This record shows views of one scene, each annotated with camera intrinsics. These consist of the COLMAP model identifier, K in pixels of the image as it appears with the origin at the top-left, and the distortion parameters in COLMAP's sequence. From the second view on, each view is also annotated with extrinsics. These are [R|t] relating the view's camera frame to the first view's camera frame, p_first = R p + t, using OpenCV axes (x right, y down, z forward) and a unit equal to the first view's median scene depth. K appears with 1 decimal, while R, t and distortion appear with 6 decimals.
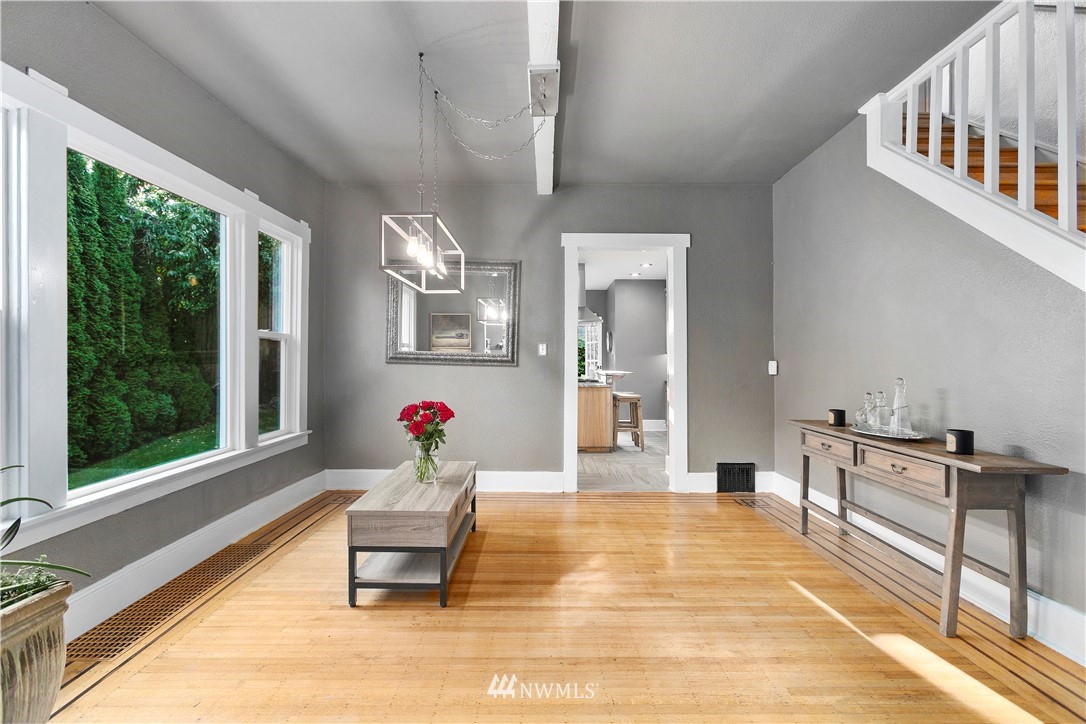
lens RADIAL K [[489.8, 0, 542.5], [0, 489.8, 360.7], [0, 0, 1]] dist [-0.014573, 0.005761]
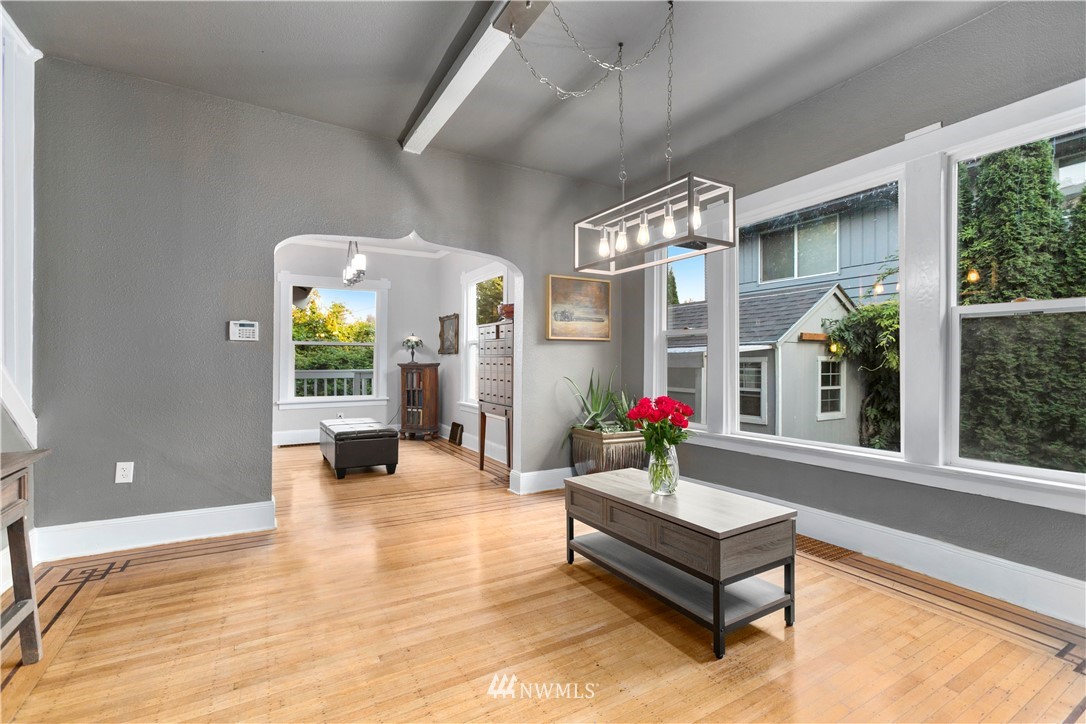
lens RADIAL K [[489.8, 0, 541.6], [0, 489.8, 360.8], [0, 0, 1]] dist [-0.014573, 0.005761]
pose [[-0.863978, -0.000480, -0.503530, 0.335960], [-0.002141, 0.999994, 0.002720, 0.018197], [0.503525, 0.003428, -0.863974, 1.510462]]
